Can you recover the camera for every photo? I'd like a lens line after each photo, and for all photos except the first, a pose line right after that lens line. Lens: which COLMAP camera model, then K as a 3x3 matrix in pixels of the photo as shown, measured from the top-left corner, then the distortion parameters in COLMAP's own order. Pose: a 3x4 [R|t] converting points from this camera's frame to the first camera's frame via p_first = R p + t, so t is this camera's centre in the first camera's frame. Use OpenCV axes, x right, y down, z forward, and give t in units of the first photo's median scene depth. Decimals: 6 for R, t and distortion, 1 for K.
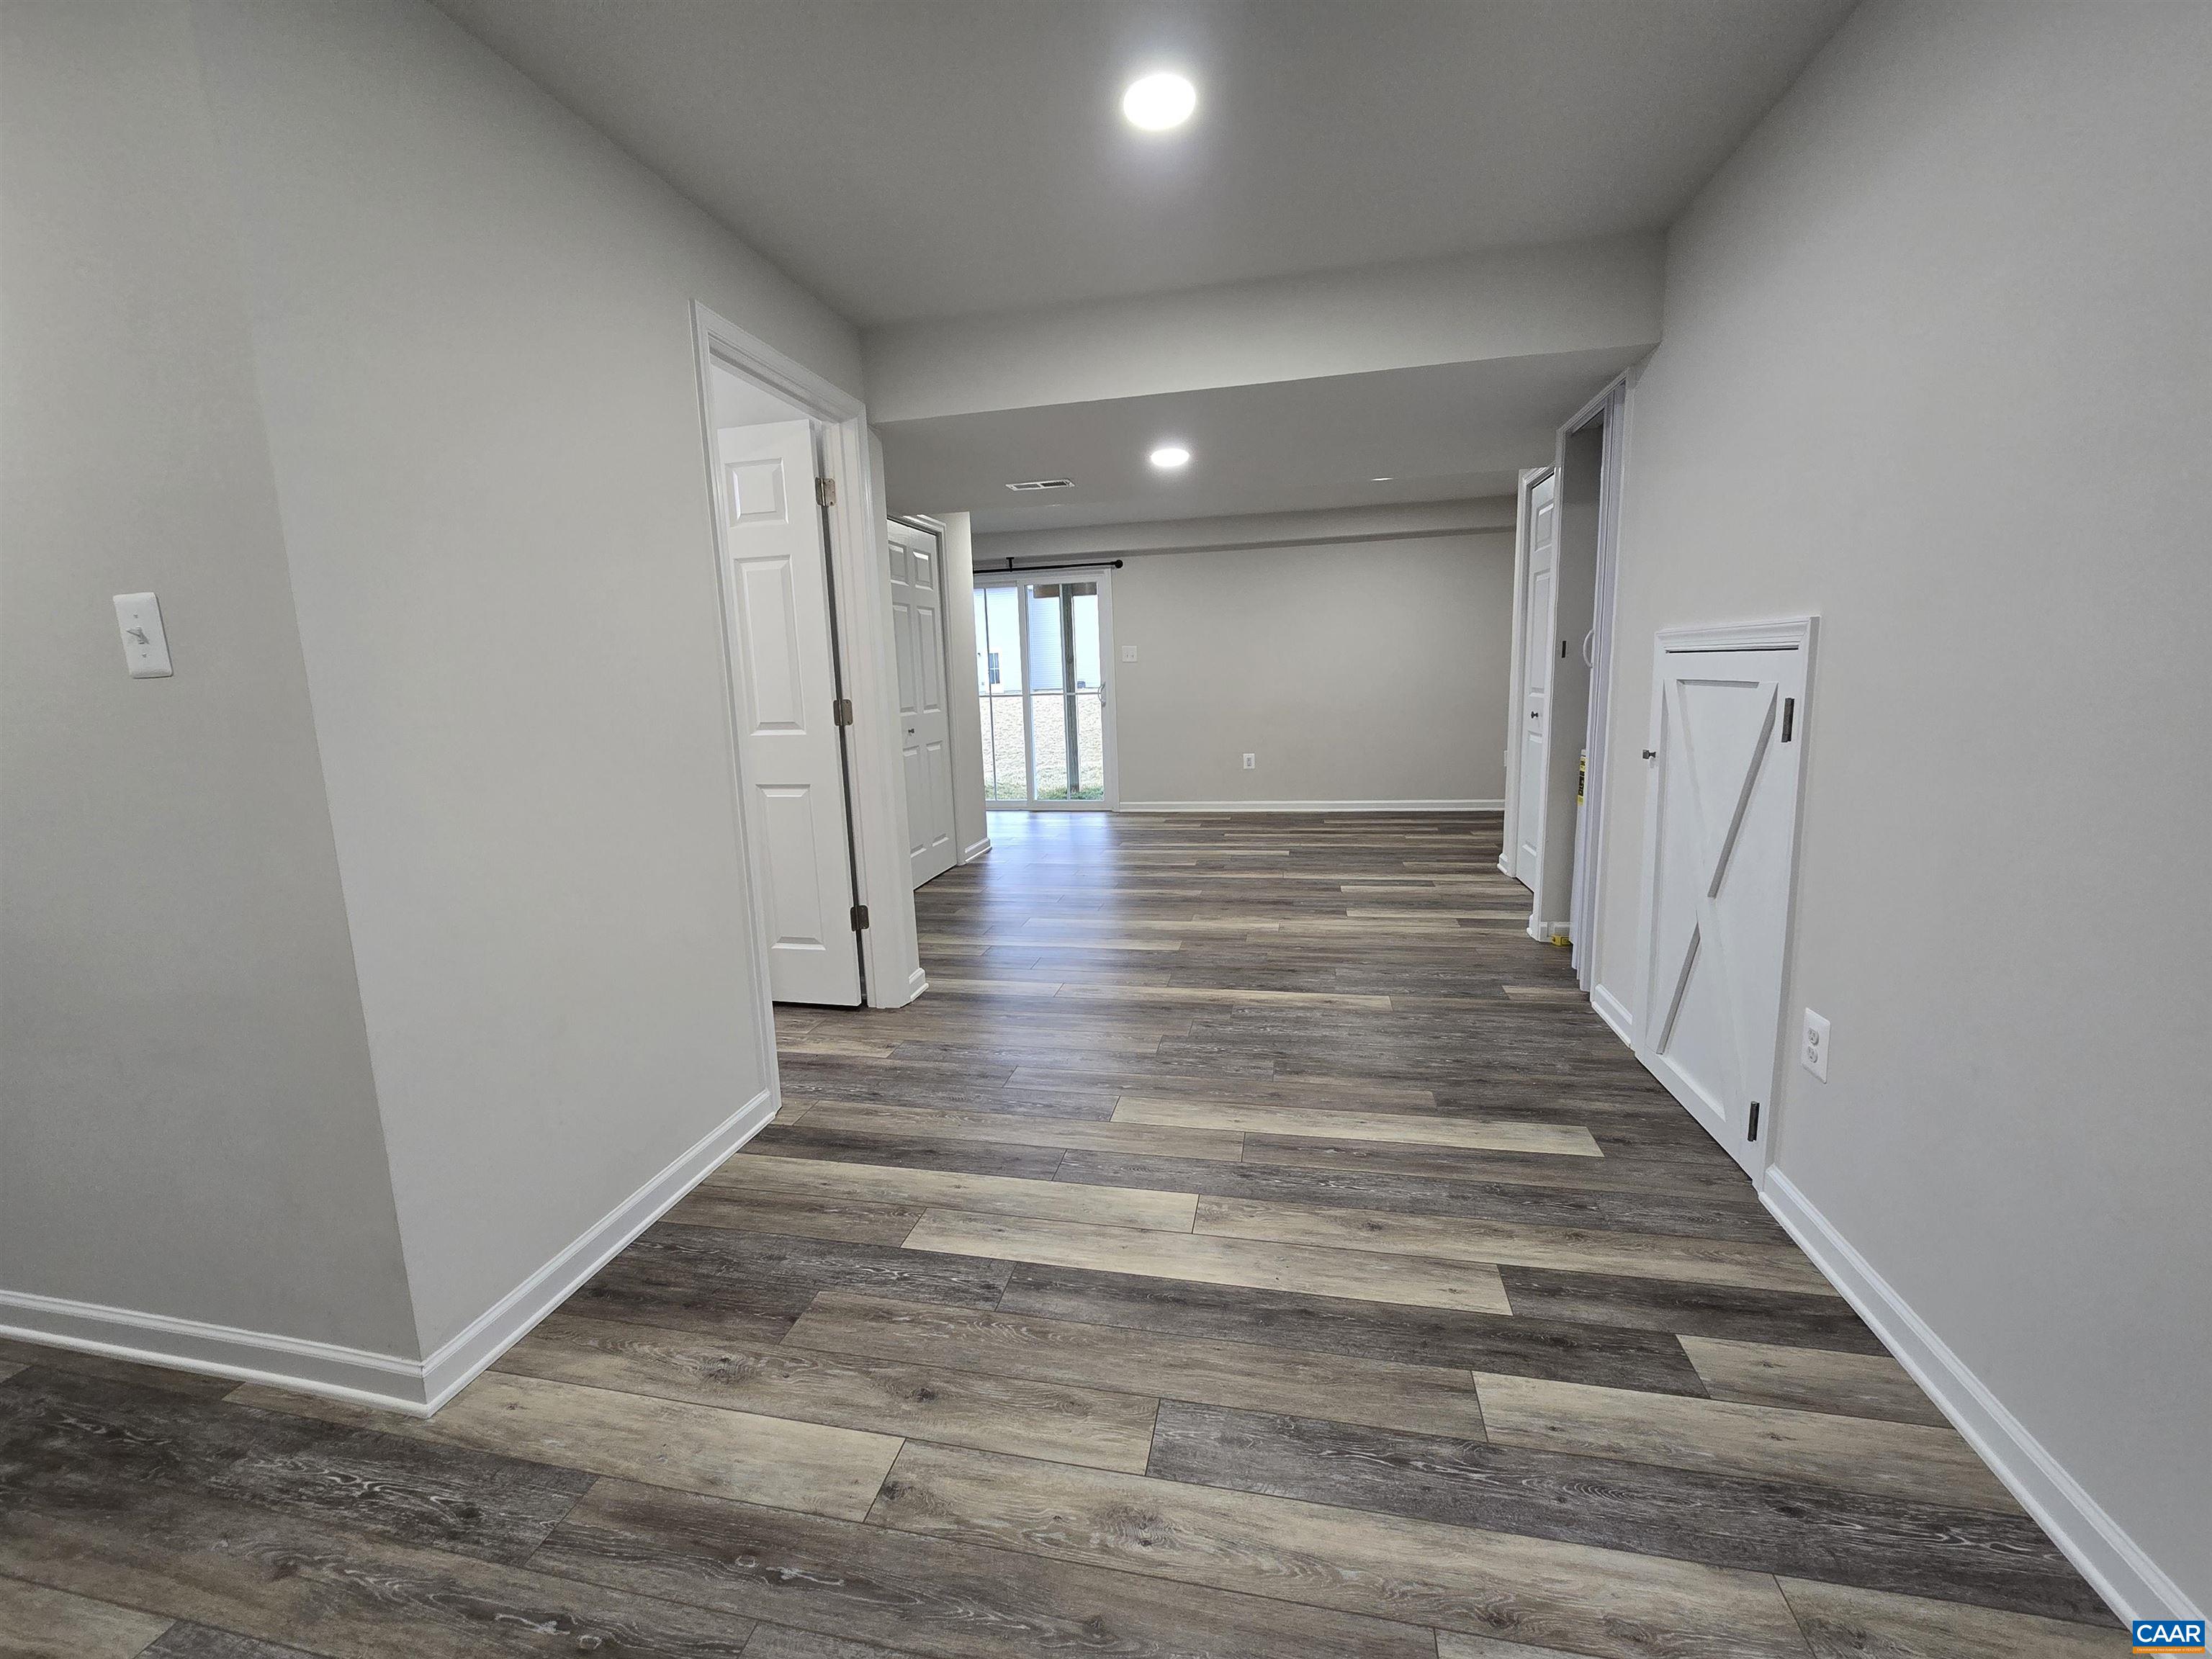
lens RADIAL K [[904.3, 0, 1104.2], [0, 904.3, 838.7], [0, 0, 1]] dist [-0.005342, -0.000504]
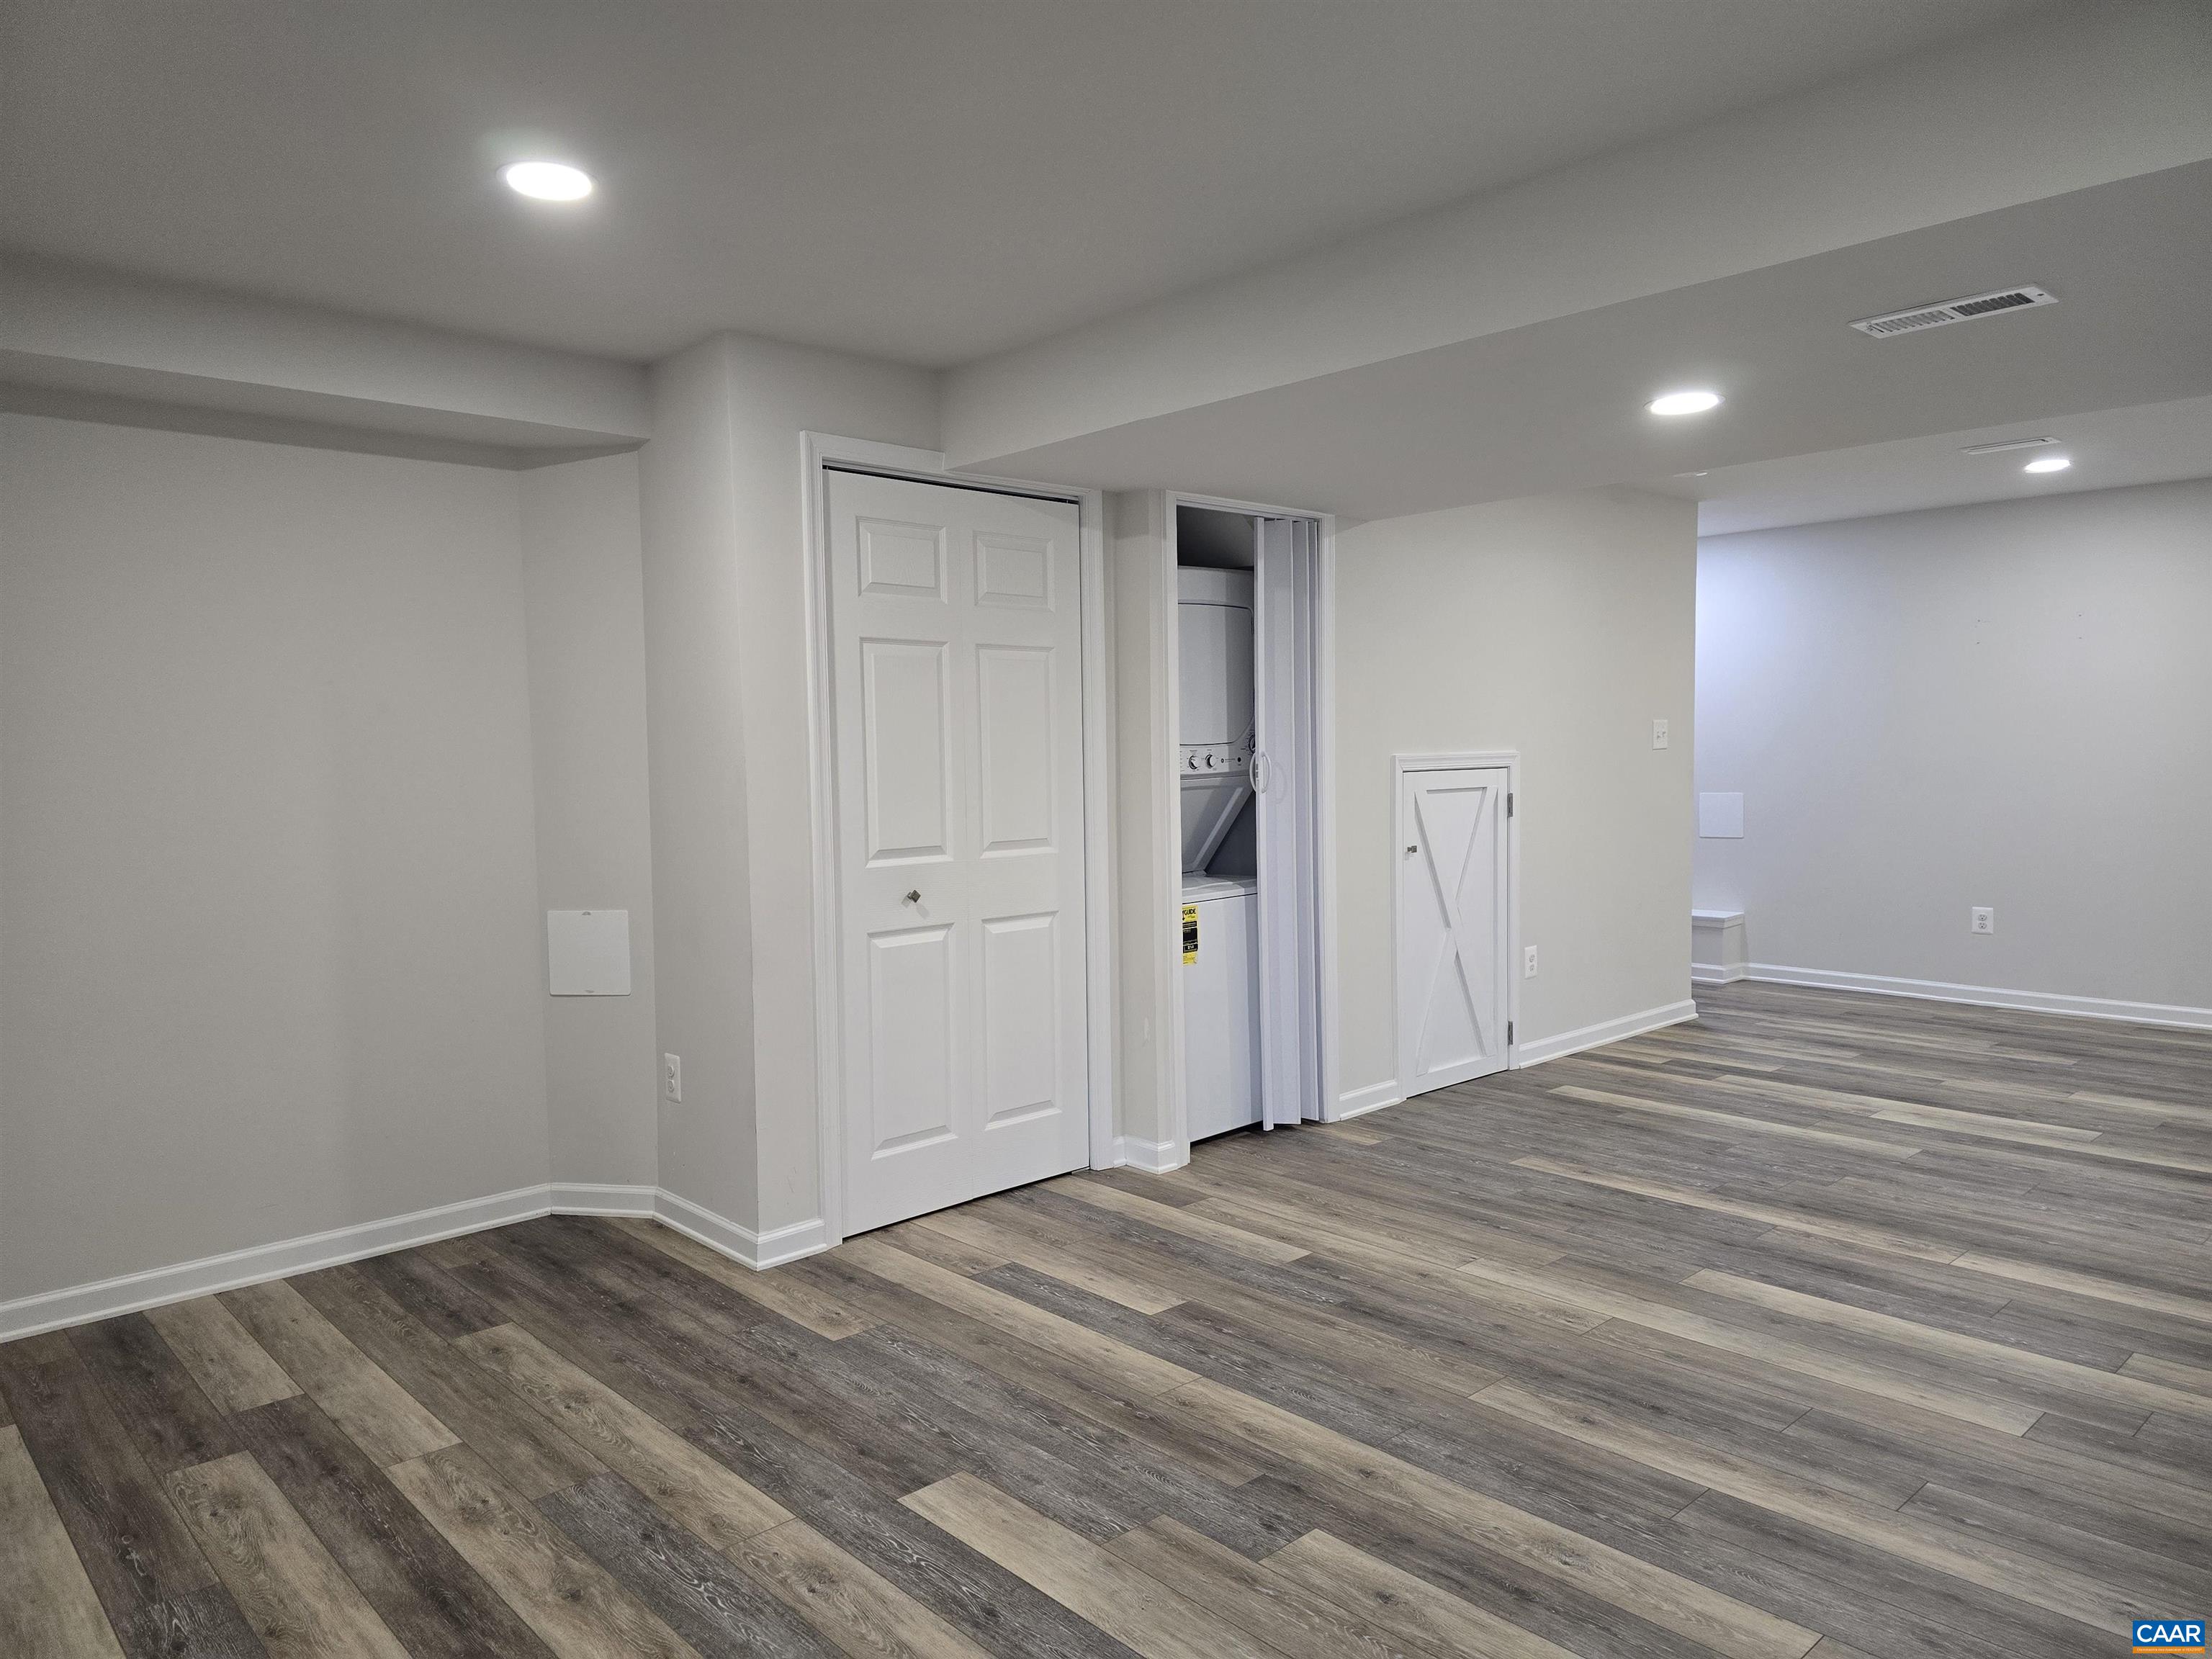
lens RADIAL K [[1484.5, 0, 1083.0], [0, 1484.5, 779.3], [0, 0, 1]] dist [0.049085, -0.043776]
pose [[-0.812340, 0.033621, 0.582214, -0.202394], [0.149676, 0.976916, 0.152424, -0.481032], [-0.563649, 0.210963, -0.798620, 2.415452]]
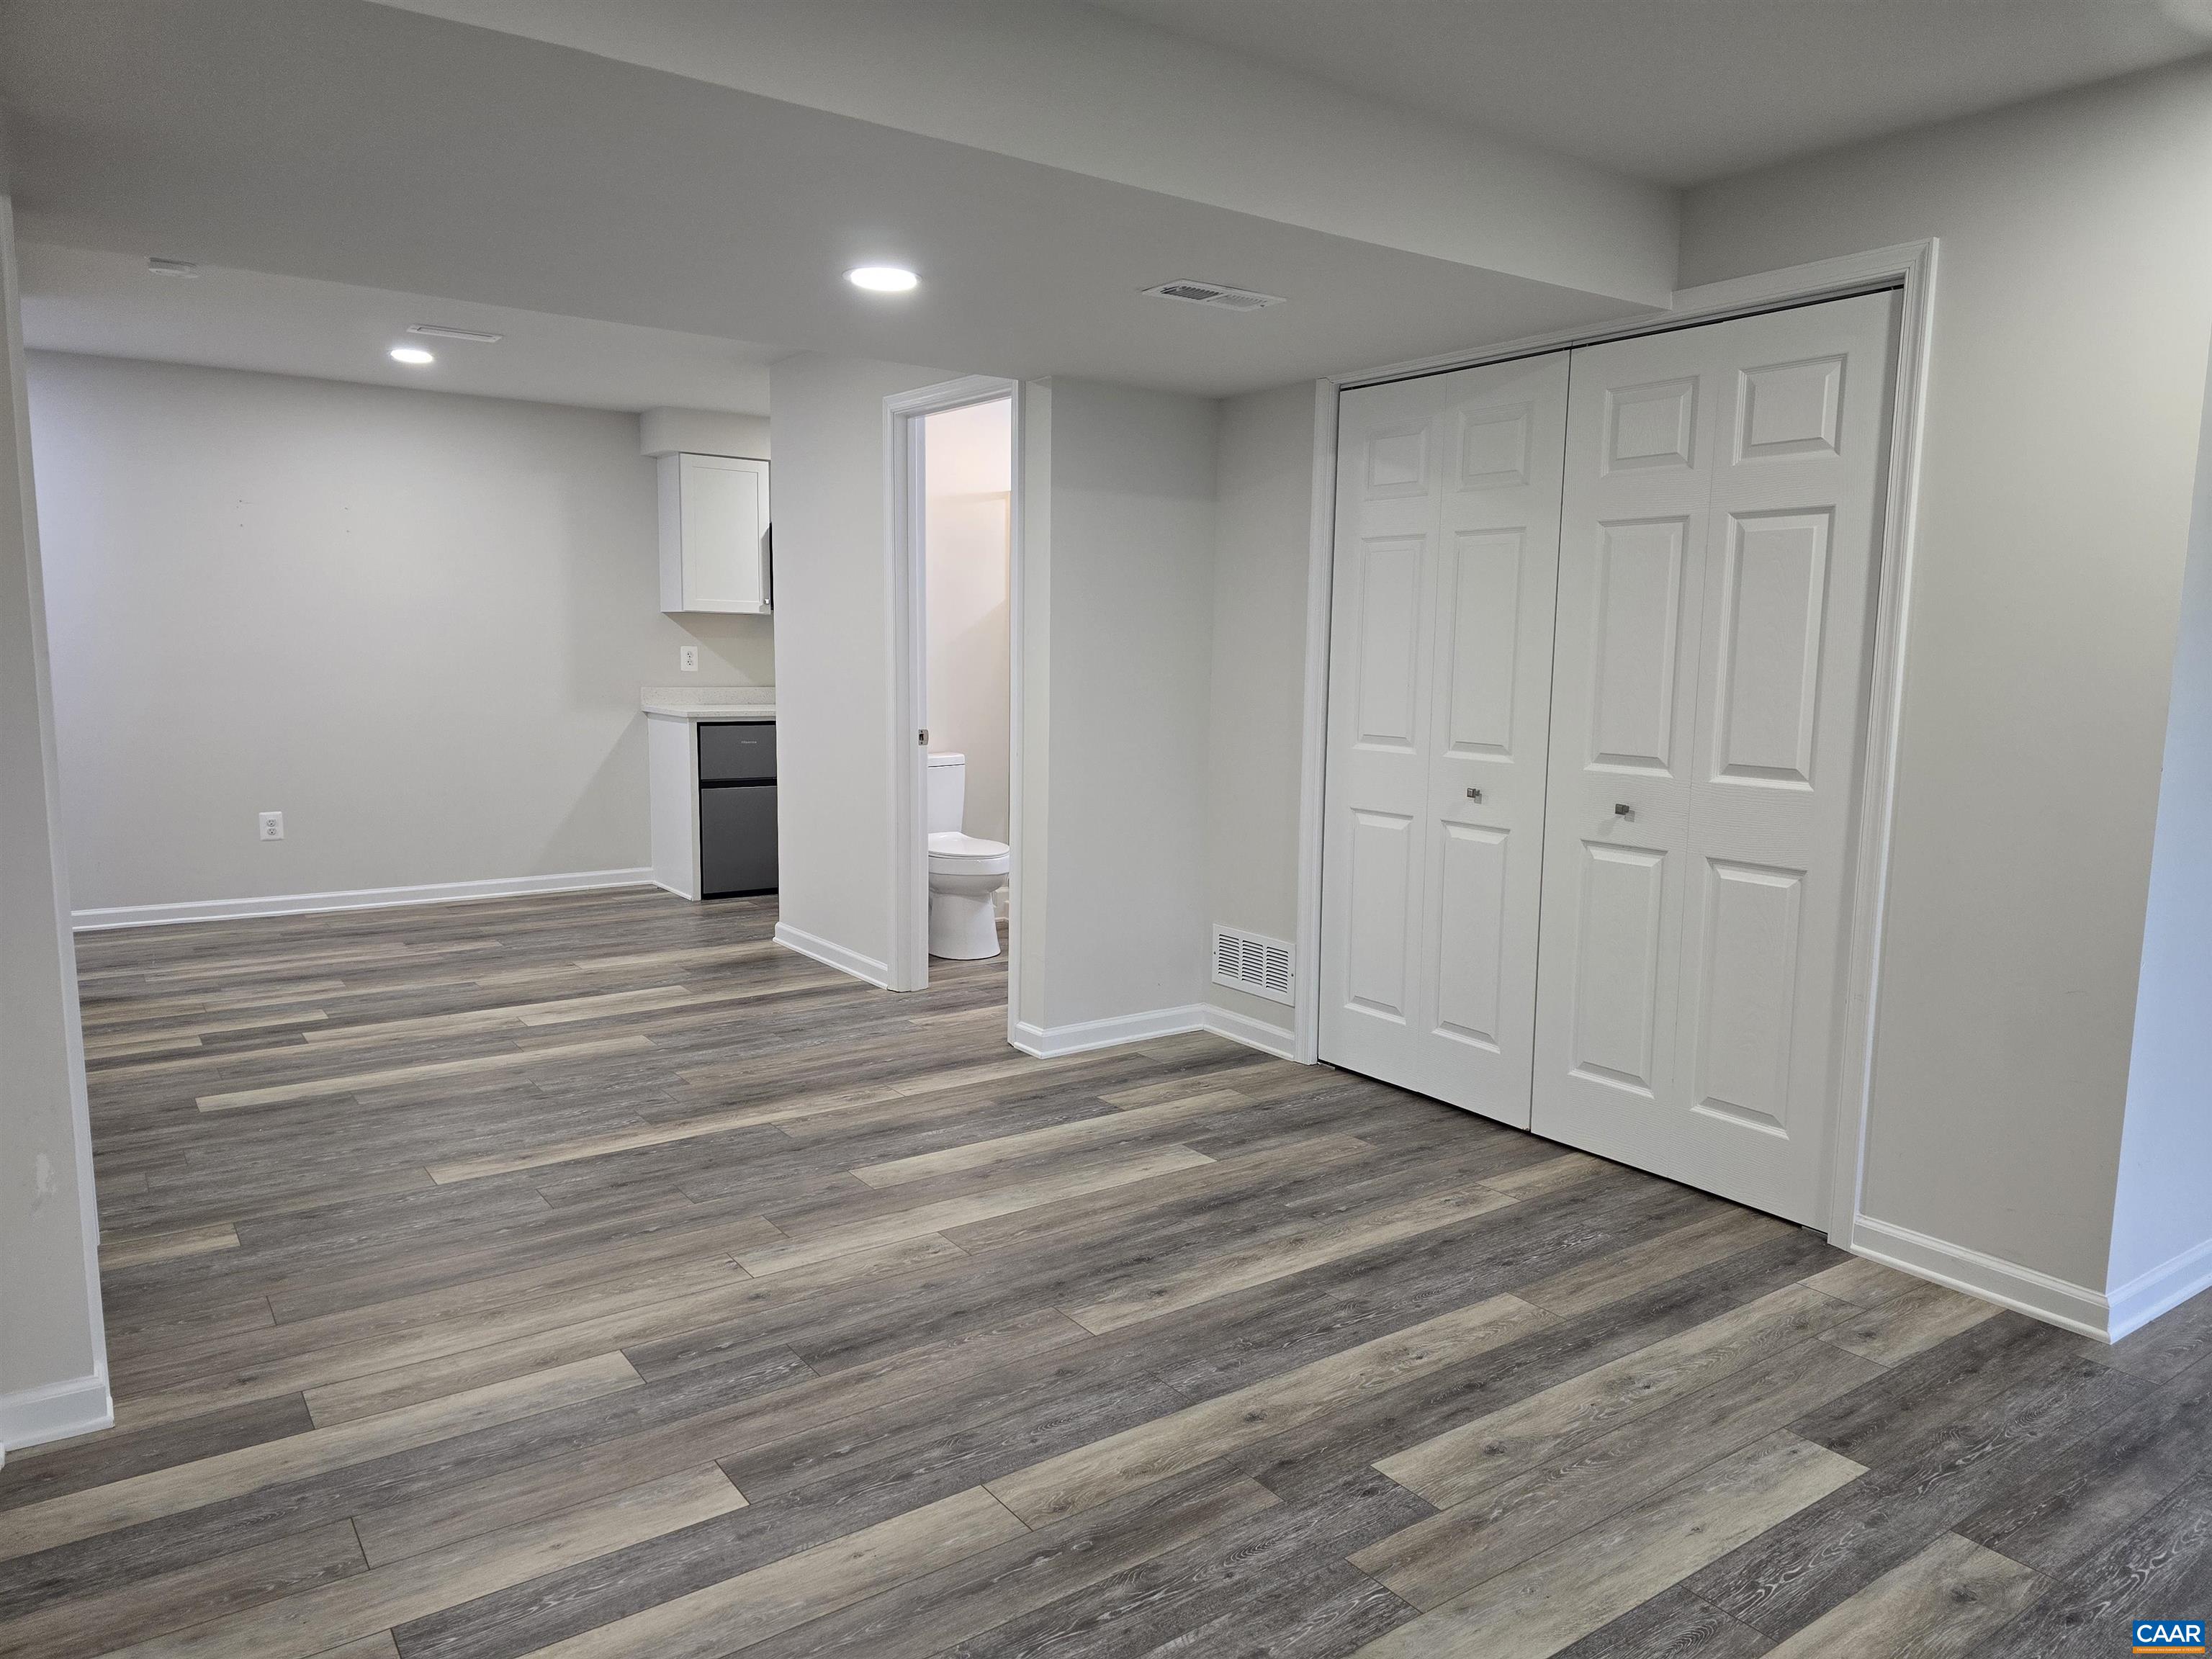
lens RADIAL K [[1484.5, 0, 1119.5], [0, 1484.5, 809.1], [0, 0, 1]] dist [0.049085, -0.043776]
pose [[-0.673755, 0.110543, -0.730640, 0.789371], [-0.126015, 0.957077, 0.261006, -0.453567], [0.728131, 0.267925, -0.630906, 2.087921]]
